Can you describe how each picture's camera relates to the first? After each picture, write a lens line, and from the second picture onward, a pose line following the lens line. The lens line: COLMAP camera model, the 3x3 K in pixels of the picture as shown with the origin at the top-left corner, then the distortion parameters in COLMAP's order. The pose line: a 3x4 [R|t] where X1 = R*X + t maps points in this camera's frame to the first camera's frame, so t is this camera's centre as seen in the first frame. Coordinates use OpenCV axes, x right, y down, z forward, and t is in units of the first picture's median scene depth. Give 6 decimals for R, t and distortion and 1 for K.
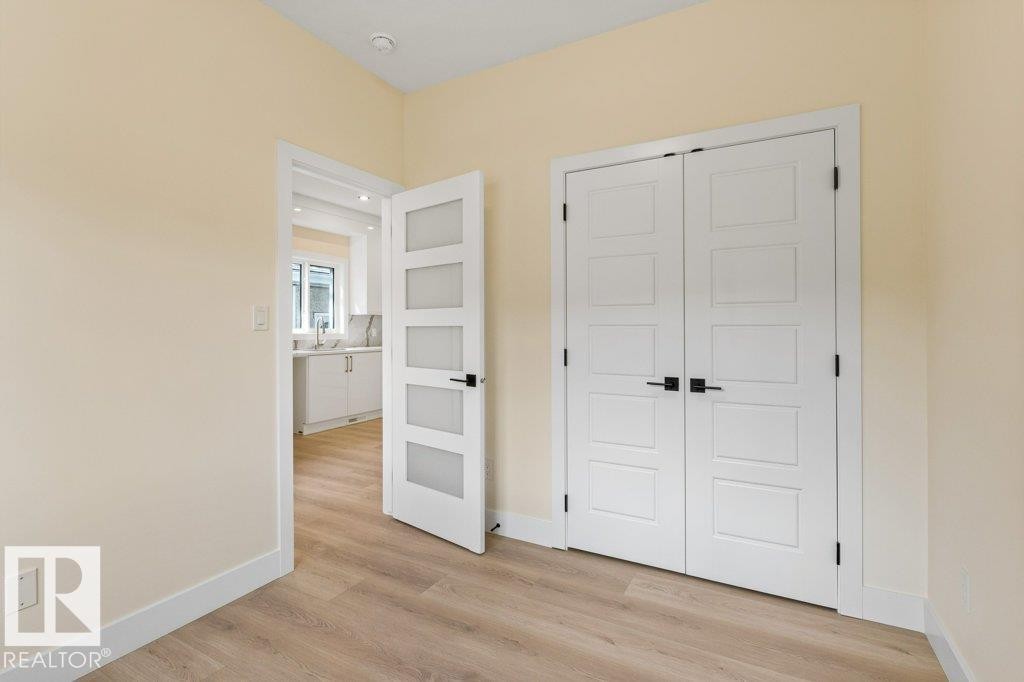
lens RADIAL K [[479.7, 0, 511.6], [0, 479.7, 327.0], [0, 0, 1]] dist [0.000620, -0.000100]
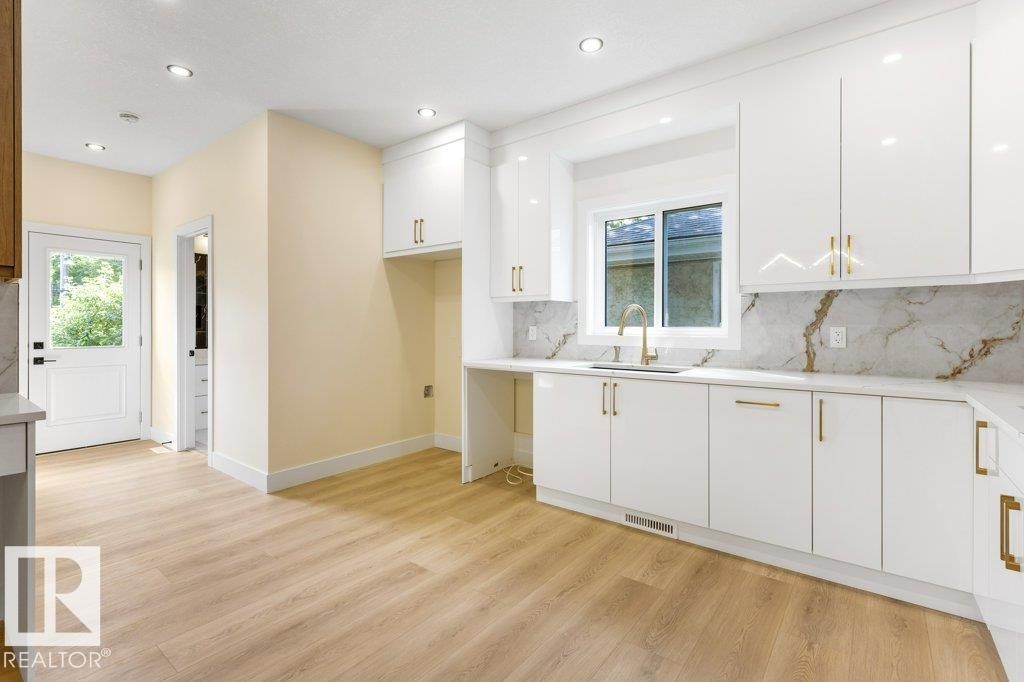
lens RADIAL K [[479.7, 0, 511.6], [0, 479.7, 327.0], [0, 0, 1]] dist [0.000620, -0.000100]
pose [[-0.161980, 0.004409, -0.986784, 0.139123], [0.004730, 0.999982, 0.003691, 0.000907], [0.986783, -0.004070, -0.161998, 0.848185]]
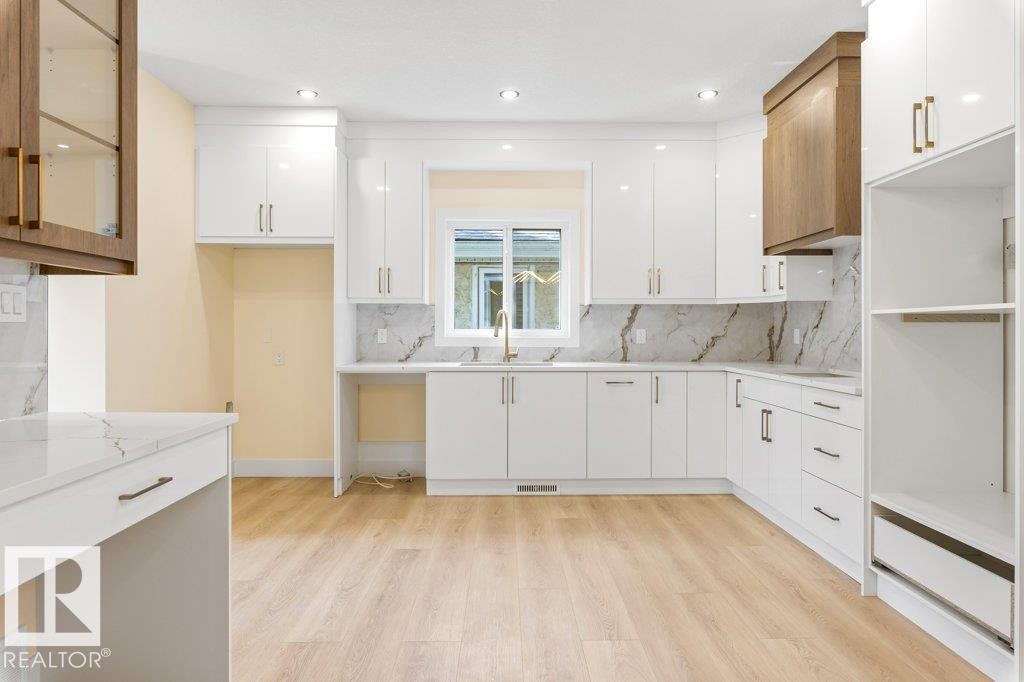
lens RADIAL K [[642.3, 0, 528.1], [0, 642.3, 328.3], [0, 0, 1]] dist [0.005562, 0.001429]
pose [[0.512271, 0.003627, -0.858816, 0.295526], [0.001429, 0.999986, 0.005076, -0.001787], [0.858823, -0.003827, 0.512259, 0.537853]]
